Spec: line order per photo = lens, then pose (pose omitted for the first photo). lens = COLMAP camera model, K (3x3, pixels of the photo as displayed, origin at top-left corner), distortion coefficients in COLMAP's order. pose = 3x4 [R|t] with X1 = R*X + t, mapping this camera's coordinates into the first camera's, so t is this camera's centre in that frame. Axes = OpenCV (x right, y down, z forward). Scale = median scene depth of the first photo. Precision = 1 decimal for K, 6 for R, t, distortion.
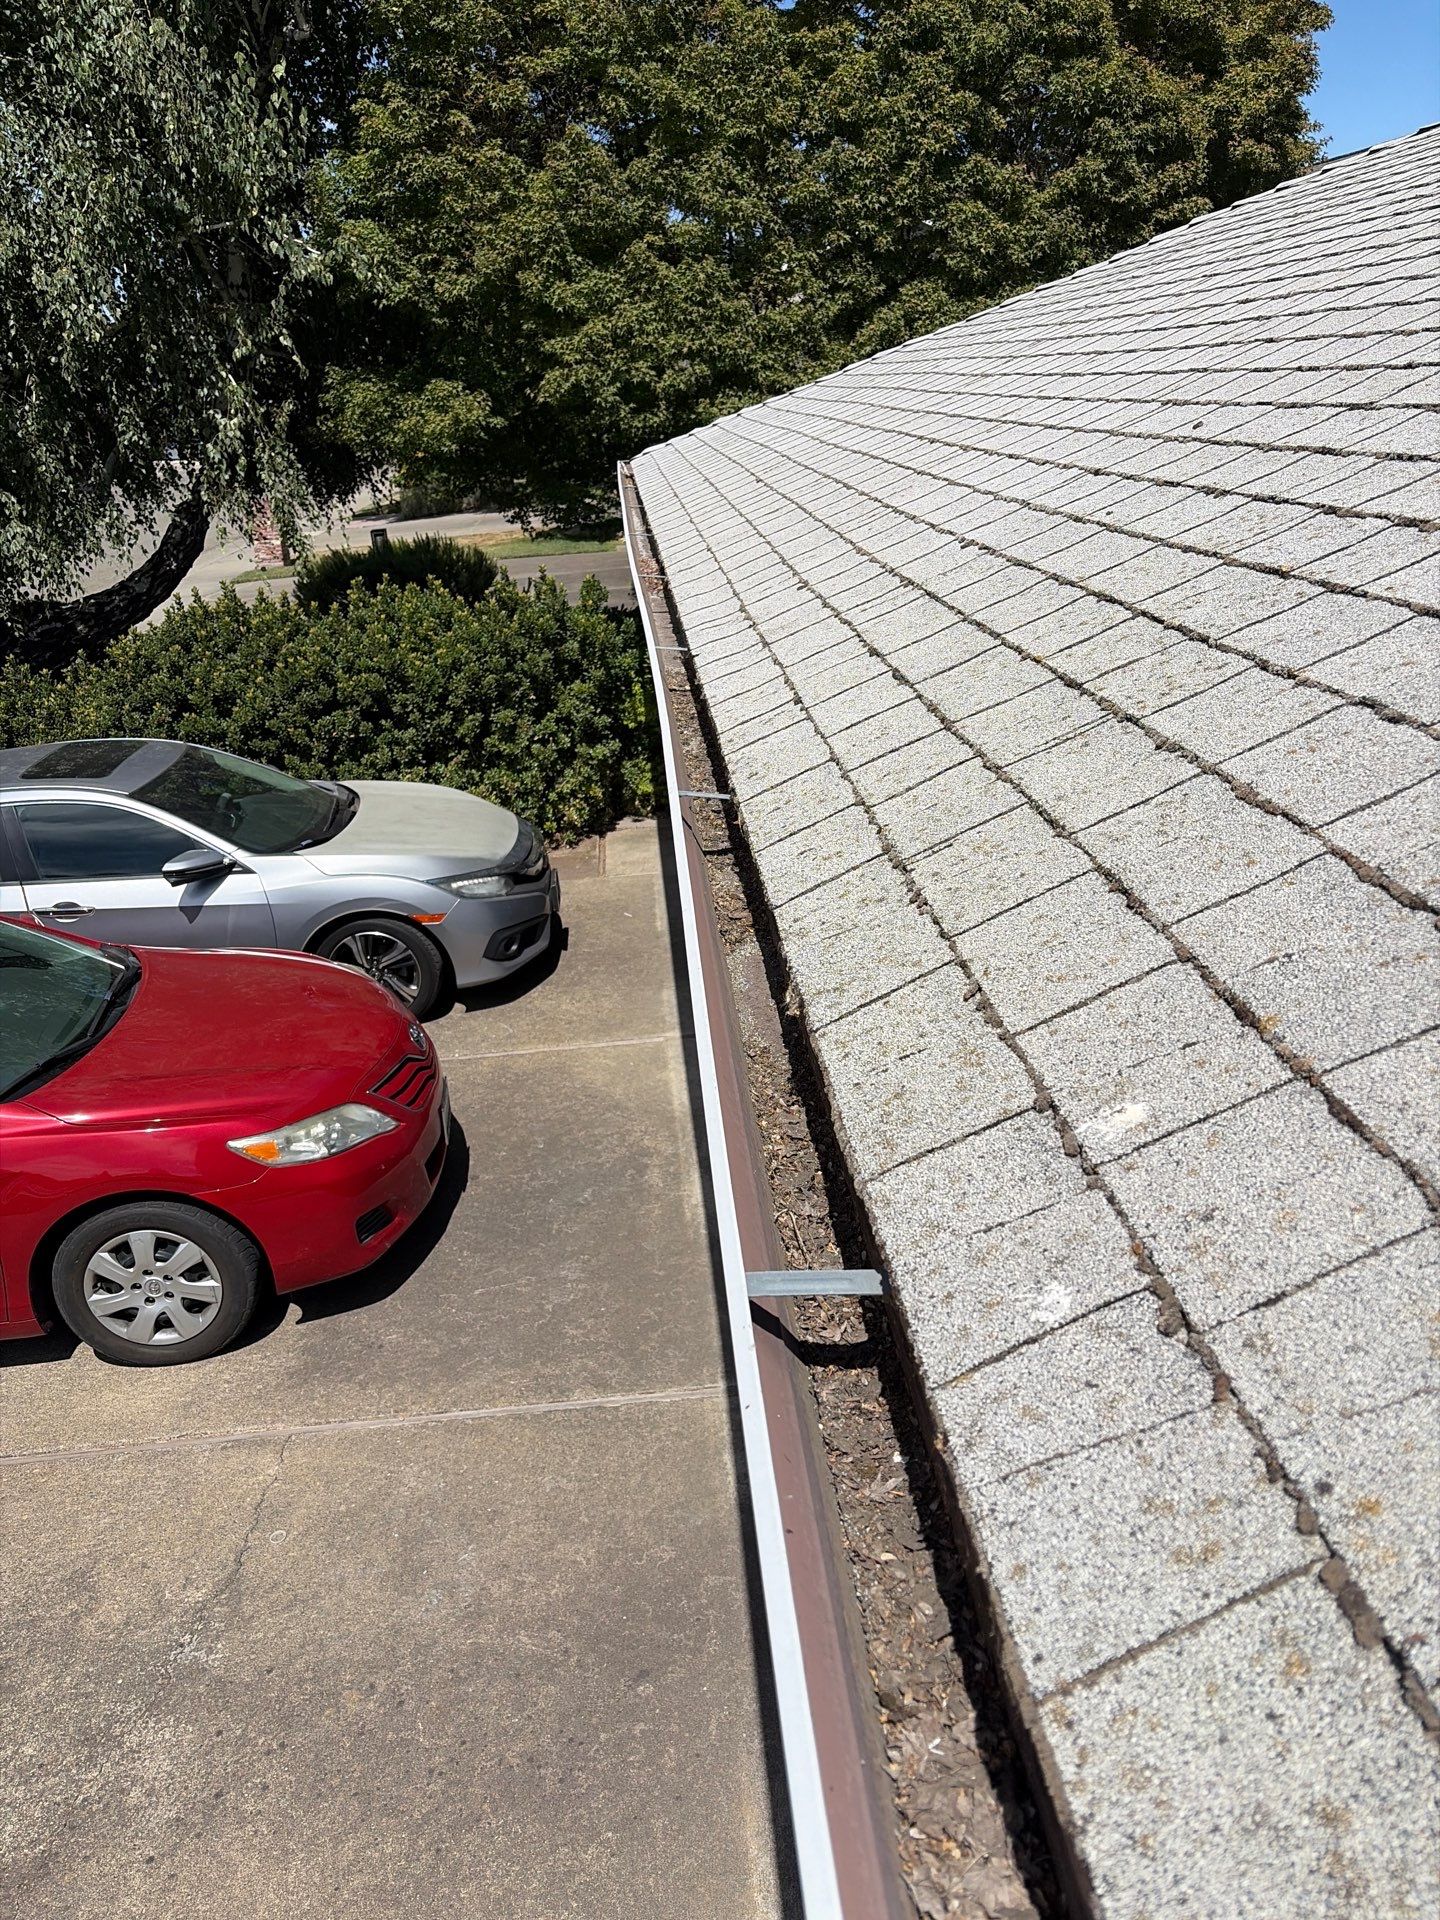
lens RADIAL K [[1468.7, 0, 733.7], [0, 1468.7, 943.0], [0, 0, 1]] dist [0.033721, -0.029358]
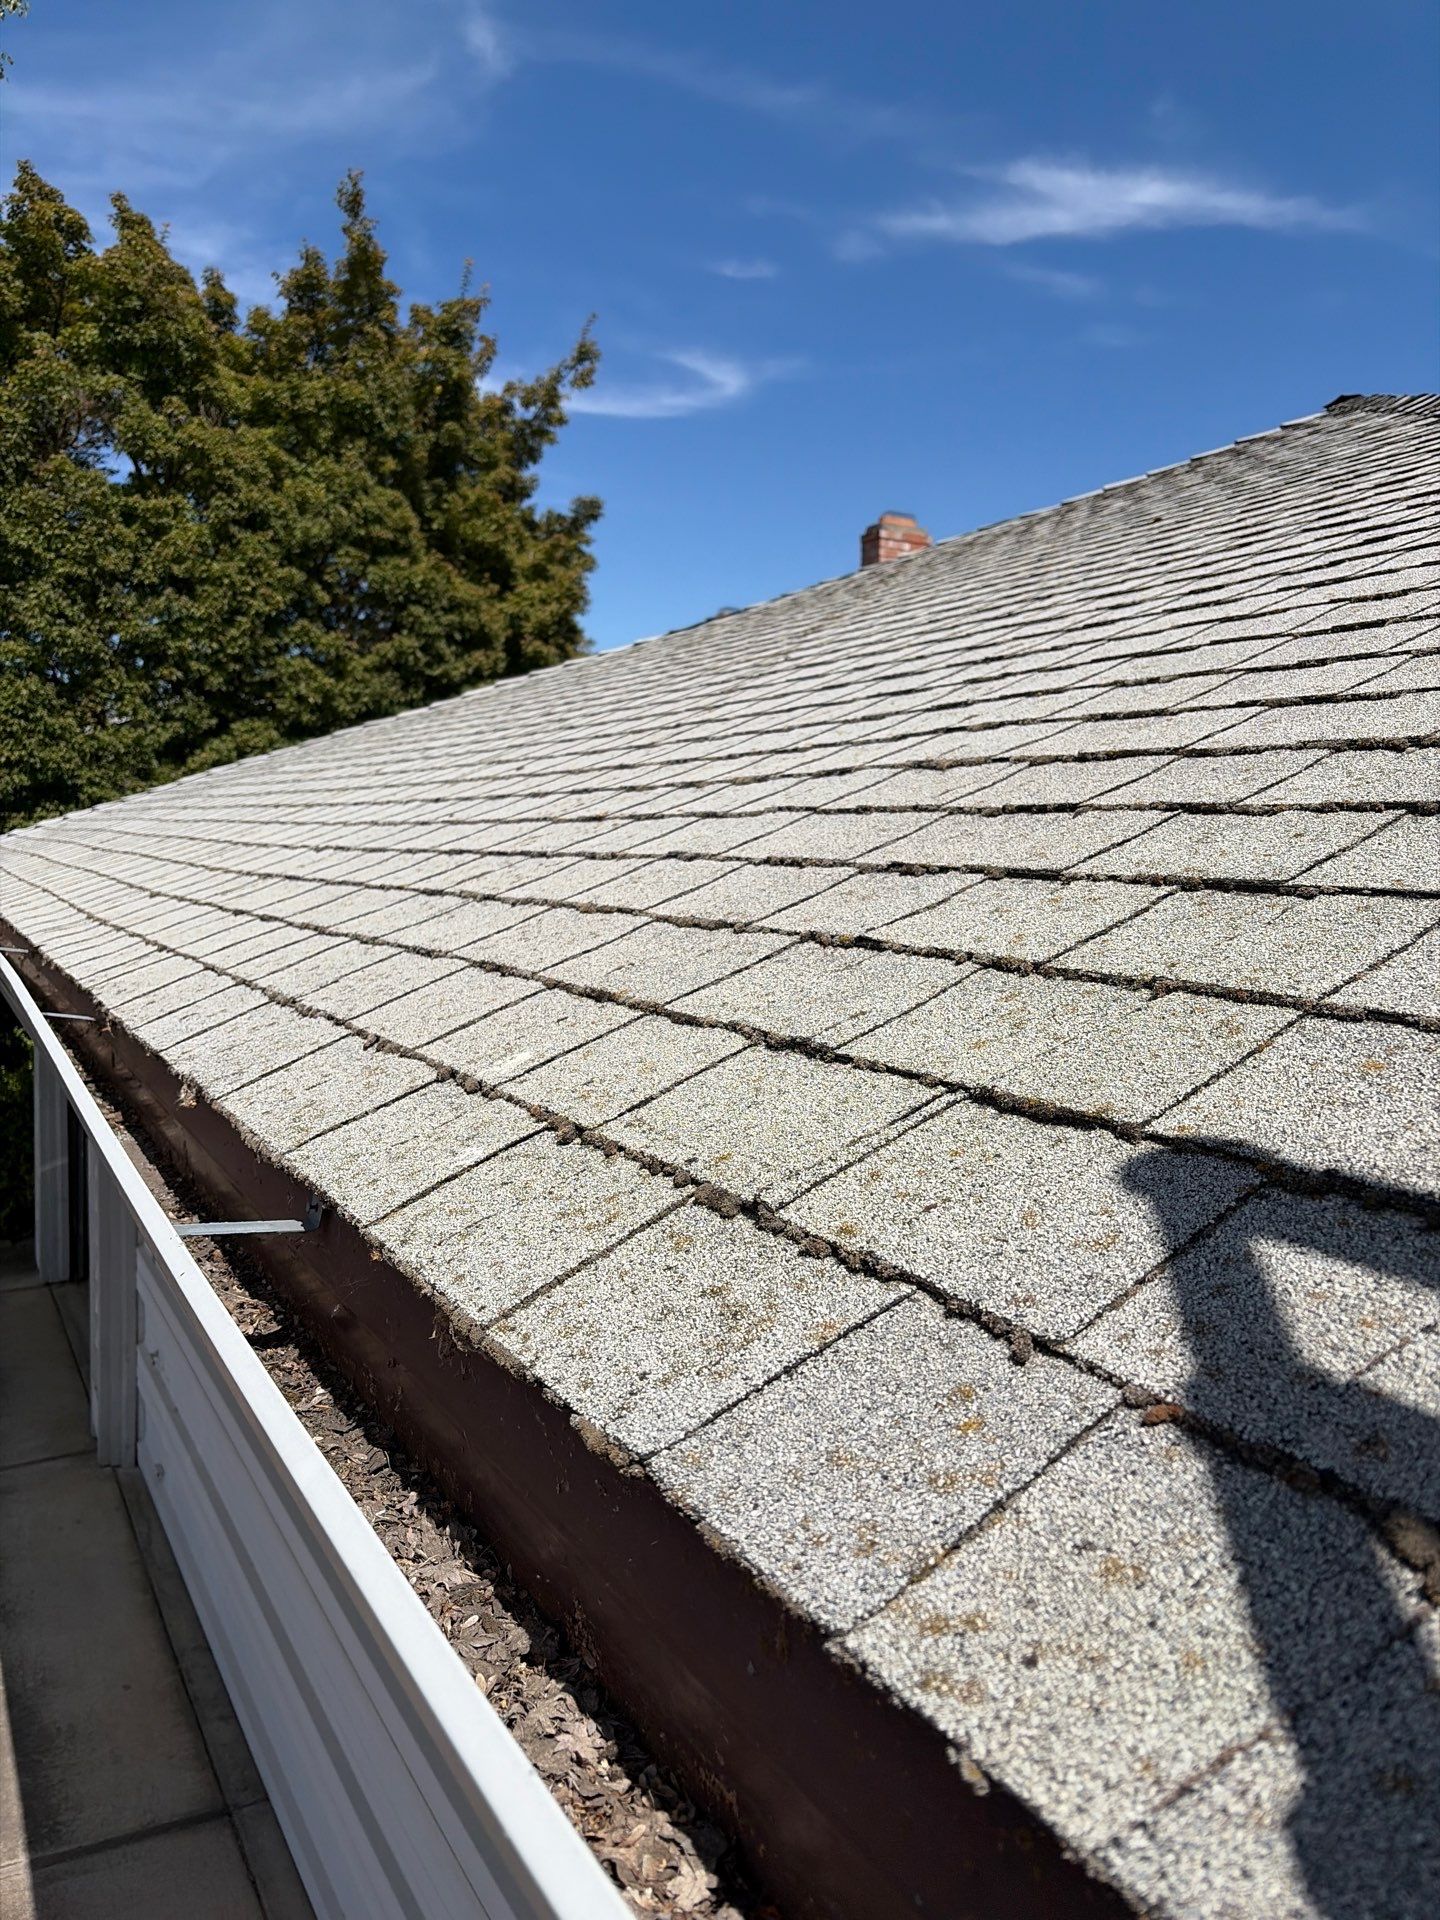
lens RADIAL K [[1468.7, 0, 711.2], [0, 1468.7, 955.5], [0, 0, 1]] dist [0.033721, -0.029358]
pose [[0.909381, 0.031997, 0.414733, -0.008483], [0.090721, 0.957779, -0.272818, 0.037391], [-0.405951, 0.285720, 0.868083, -0.011740]]
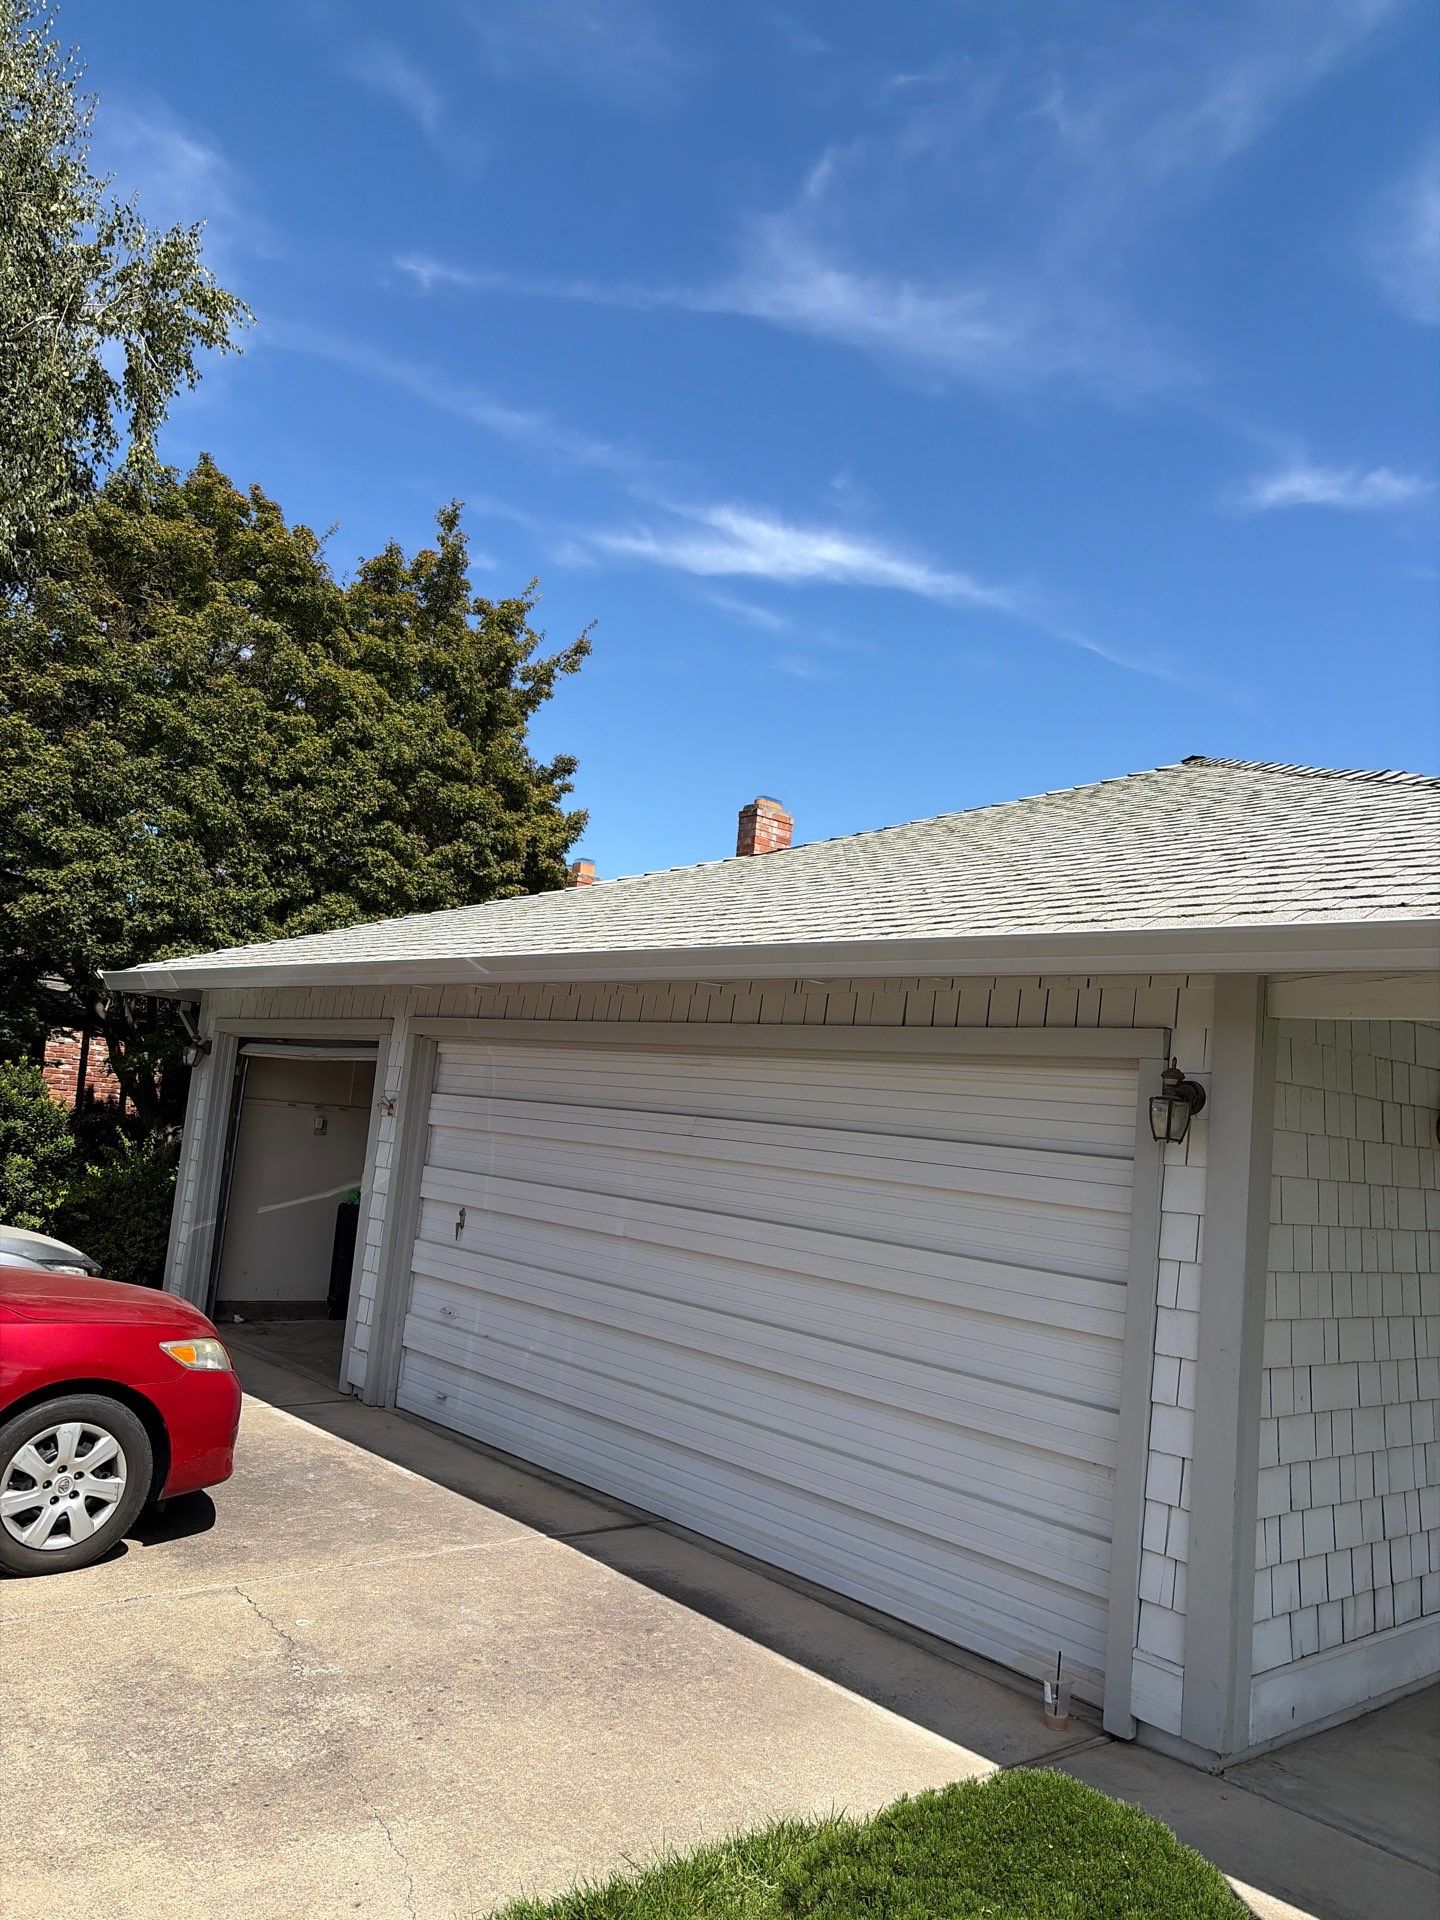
lens RADIAL K [[1468.7, 0, 732.7], [0, 1468.7, 961.7], [0, 0, 1]] dist [0.033721, -0.029358]
pose [[0.787041, 0.188612, 0.587360, -0.376700], [0.097185, 0.902317, -0.419974, 0.205088], [-0.609197, 0.387619, 0.691831, -0.110521]]
